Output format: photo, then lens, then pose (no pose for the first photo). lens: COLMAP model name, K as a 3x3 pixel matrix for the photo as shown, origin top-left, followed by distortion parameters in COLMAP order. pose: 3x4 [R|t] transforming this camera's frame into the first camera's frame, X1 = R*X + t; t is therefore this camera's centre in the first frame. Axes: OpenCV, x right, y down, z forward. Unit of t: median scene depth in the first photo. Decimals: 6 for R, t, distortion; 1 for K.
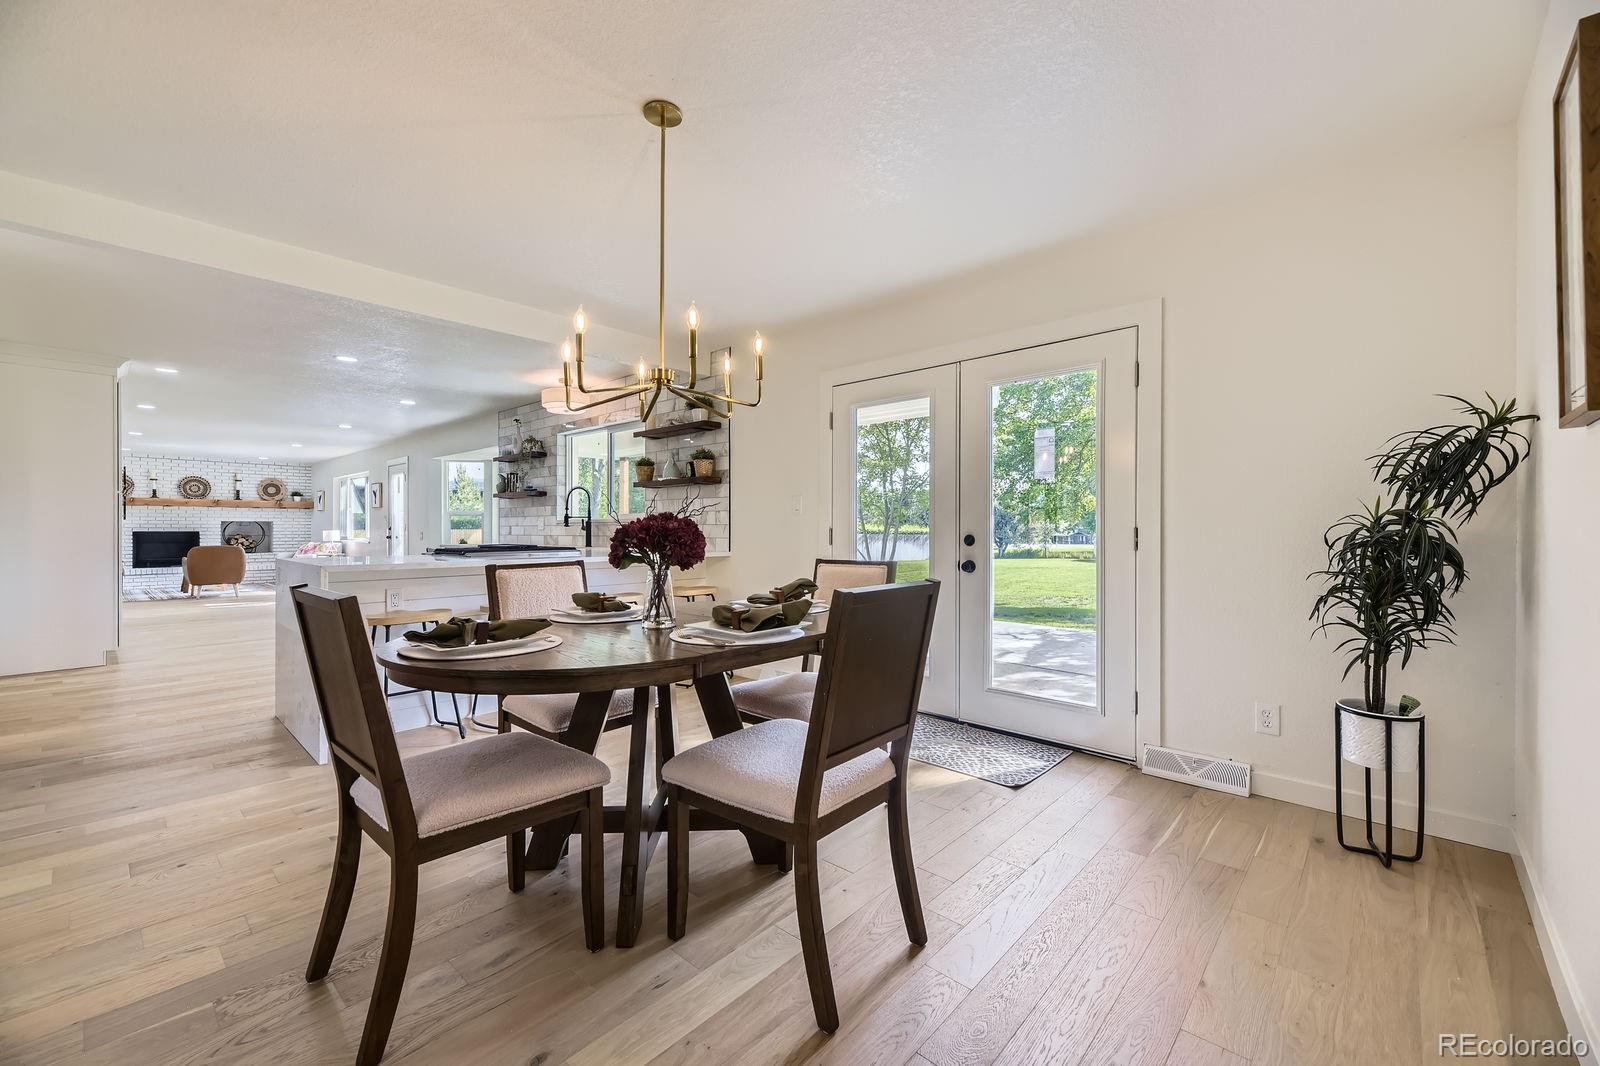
lens RADIAL K [[651.8, 0, 797.6], [0, 651.8, 529.8], [0, 0, 1]] dist [0.021232, -0.005747]
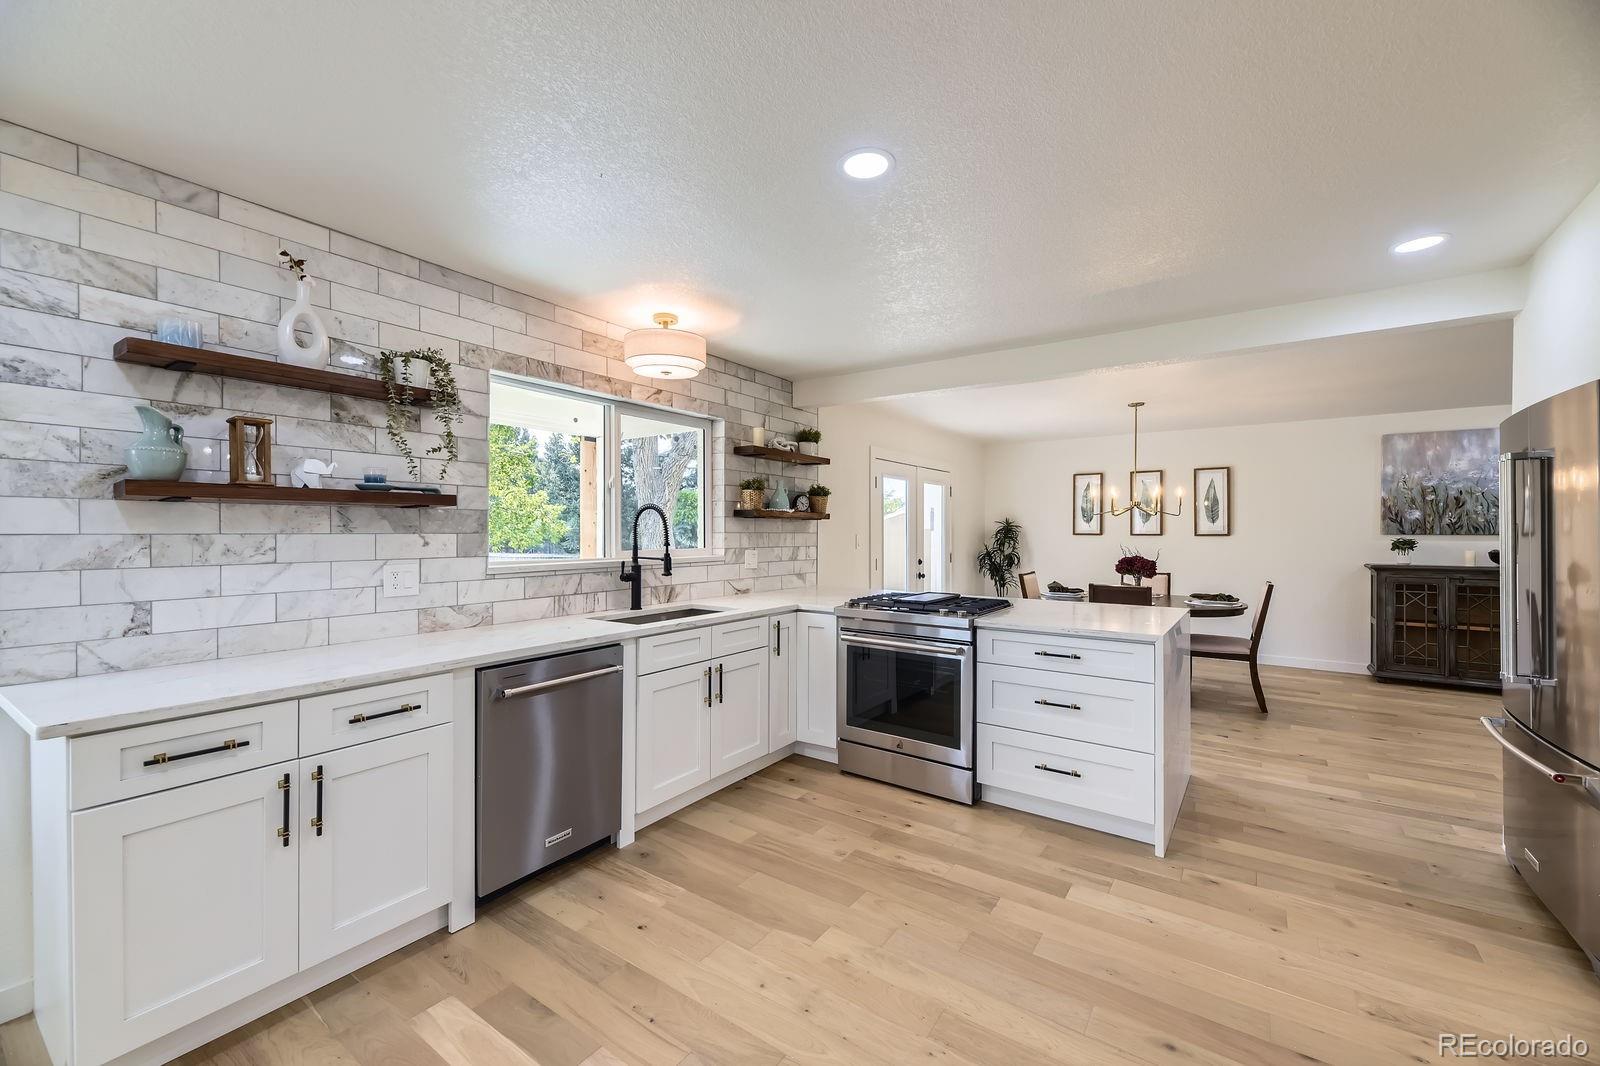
lens RADIAL K [[644.2, 0, 796.9], [0, 644.2, 532.7], [0, 0, 1]] dist [0.021441, -0.007301]
pose [[-0.135442, -0.002682, 0.990782, -0.436654], [-0.000822, 0.999996, 0.002595, -0.020610], [-0.990785, -0.000463, -0.135444, 0.453990]]
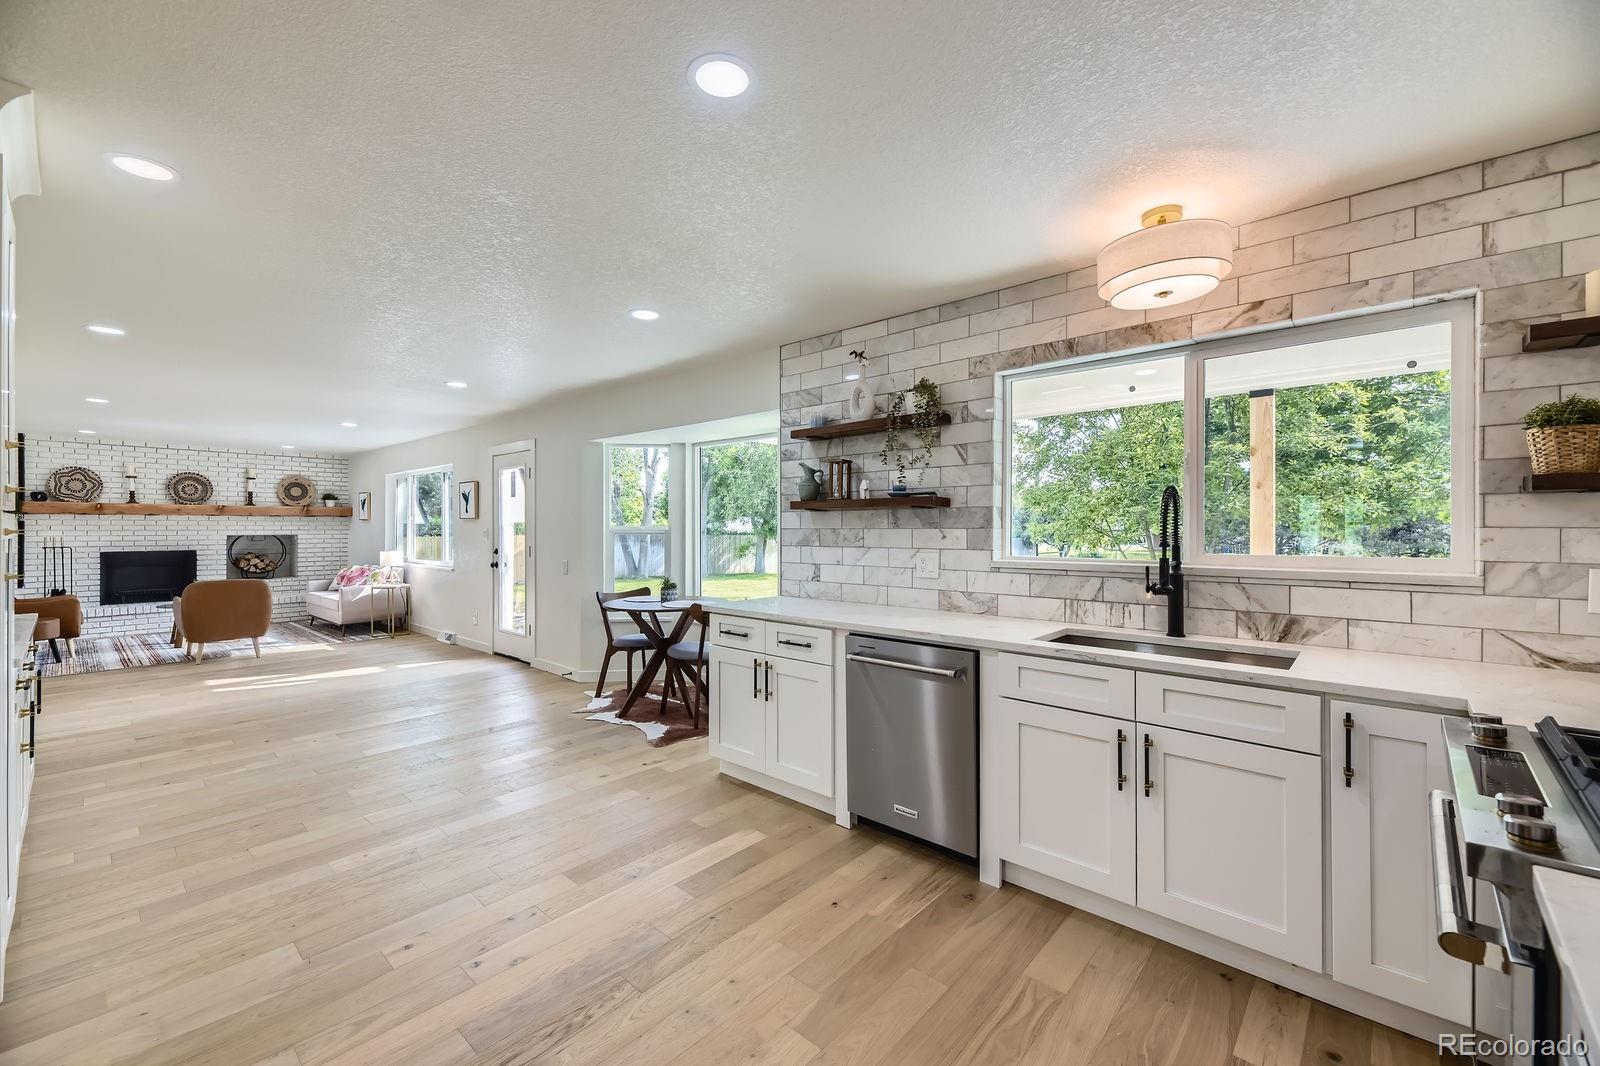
lens RADIAL K [[652.5, 0, 797.0], [0, 652.5, 526.6], [0, 0, 1]] dist [0.021521, -0.006327]
pose [[0.999950, -0.001627, 0.009855, -0.271052], [0.001658, 0.999994, -0.003063, -0.019789], [-0.009849, 0.003079, 0.999947, 0.287021]]
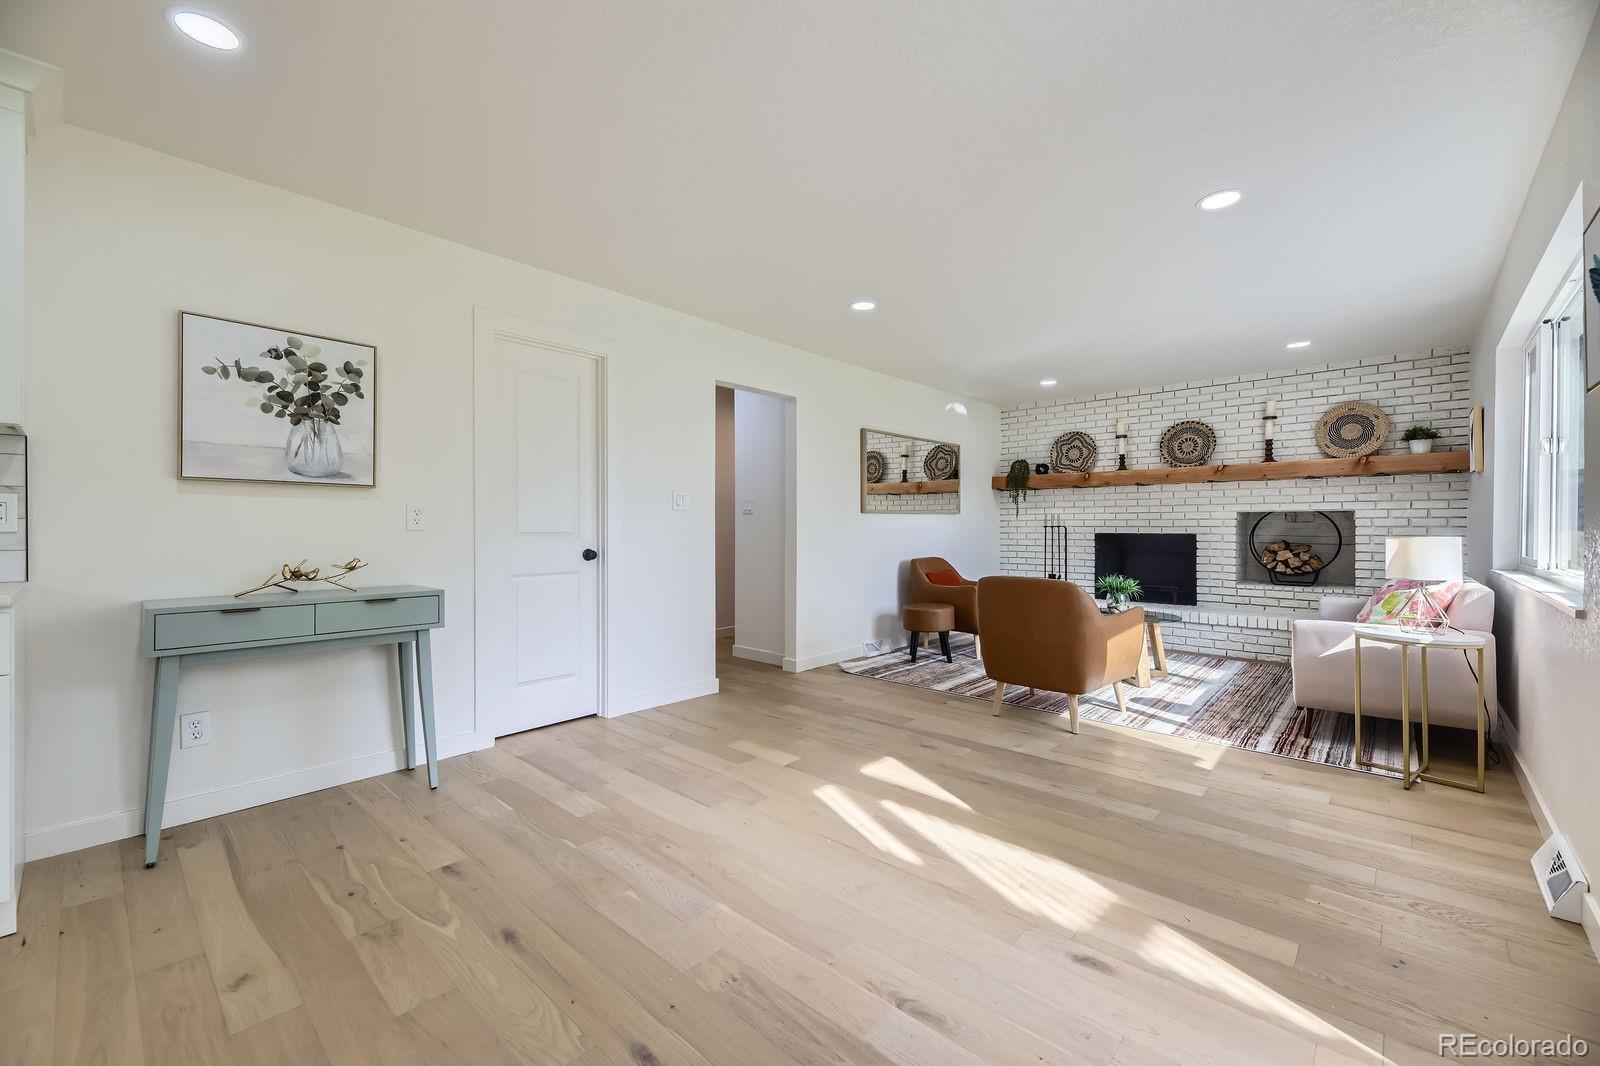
lens RADIAL K [[644.2, 0, 796.9], [0, 644.2, 532.7], [0, 0, 1]] dist [0.021441, -0.007301]
pose [[-0.000753, 0.007056, -0.999975, -0.433578], [-0.003240, 0.999970, 0.007058, -0.000822], [0.999994, 0.003246, -0.000730, 0.714301]]
